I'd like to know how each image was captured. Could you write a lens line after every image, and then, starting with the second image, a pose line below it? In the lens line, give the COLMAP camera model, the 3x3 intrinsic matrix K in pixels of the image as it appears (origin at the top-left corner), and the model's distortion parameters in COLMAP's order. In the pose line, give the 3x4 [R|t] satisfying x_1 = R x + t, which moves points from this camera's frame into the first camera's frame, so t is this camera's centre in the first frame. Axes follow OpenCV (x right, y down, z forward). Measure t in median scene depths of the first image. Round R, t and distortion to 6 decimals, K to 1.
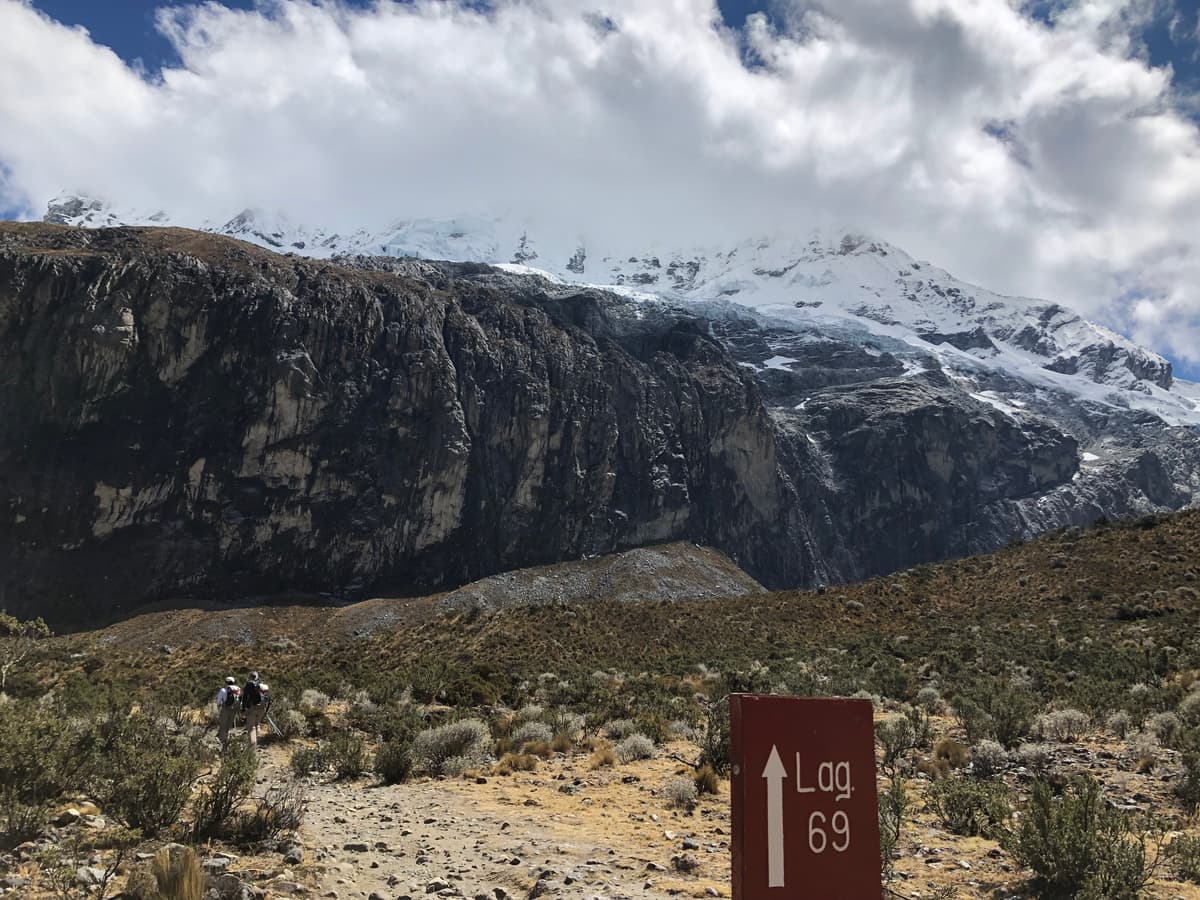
lens RADIAL K [[899.8, 0, 611.9], [0, 899.8, 471.4], [0, 0, 1]] dist [0.184199, -0.433046]
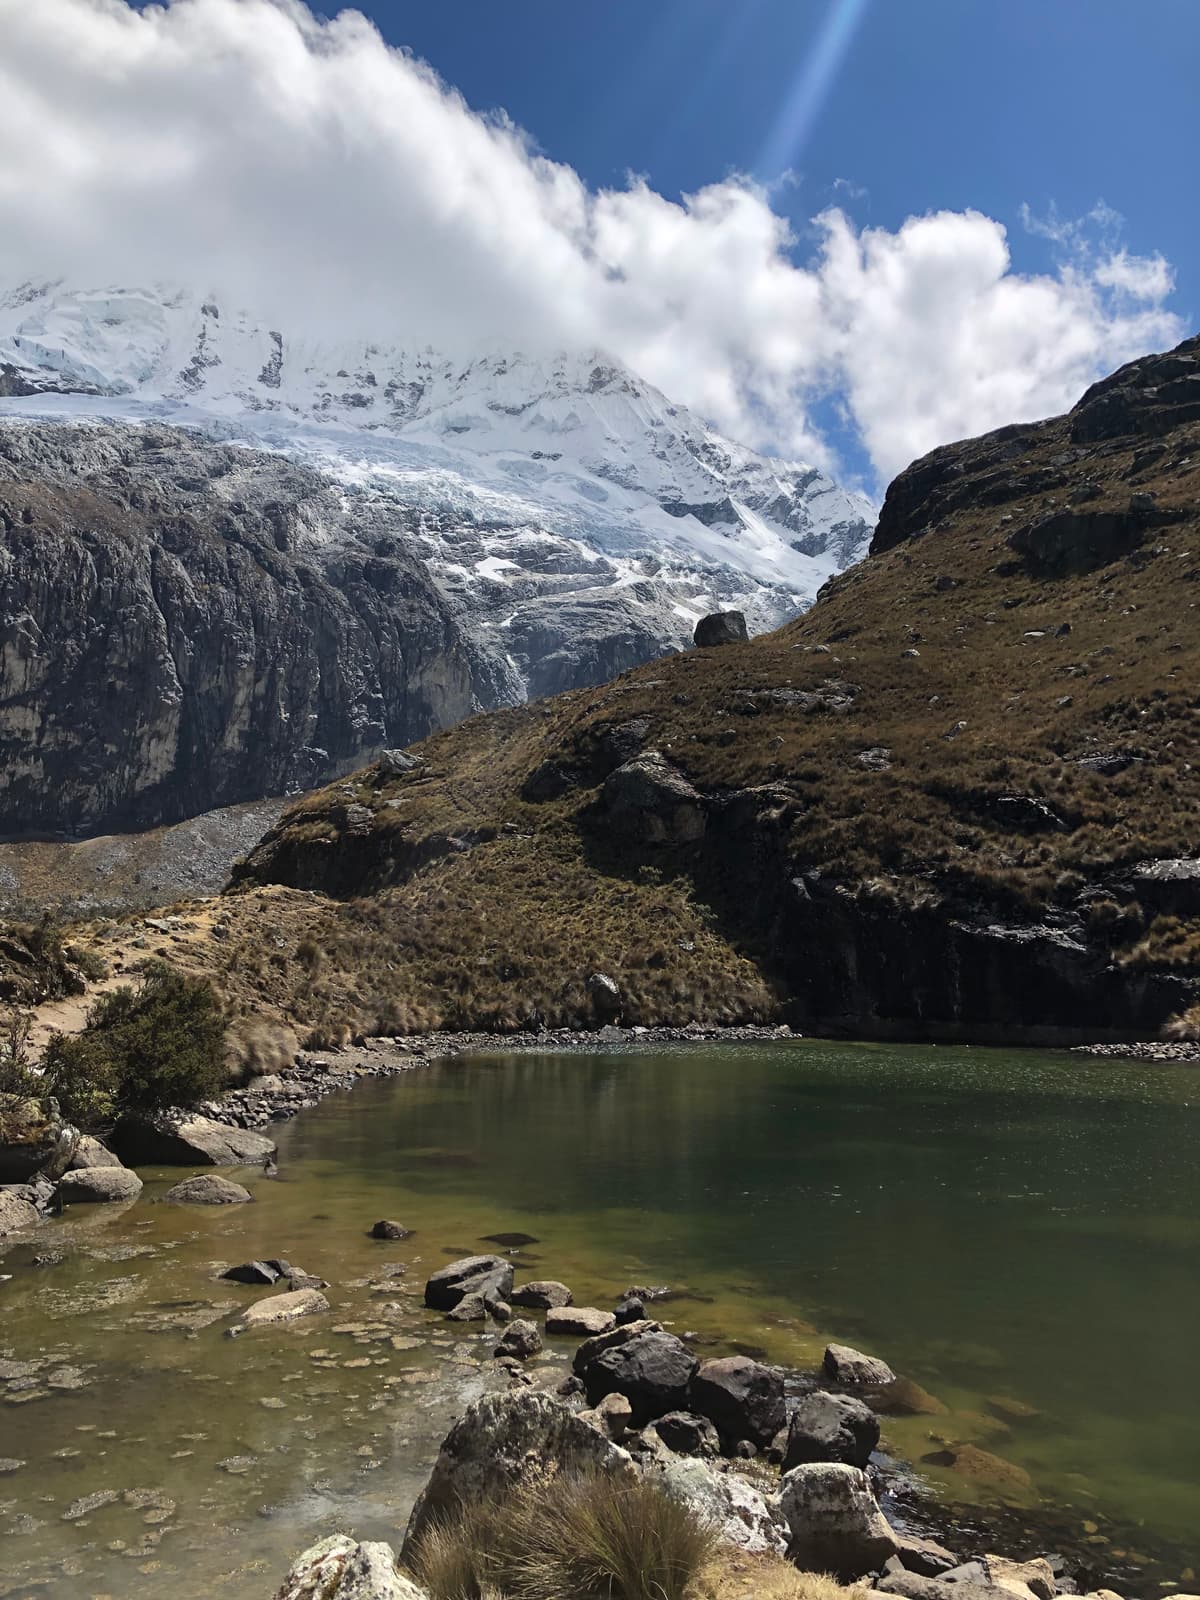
lens RADIAL K [[1211.9, 0, 600.0], [0, 1211.9, 800.0], [0, 0, 1]] dist [-0.008441, -0.043623]
pose [[0.973141, 0.004186, 0.230172, 0.000417], [-0.044012, 0.984775, 0.168167, -0.150817], [-0.225964, -0.173781, 0.958509, -0.479334]]
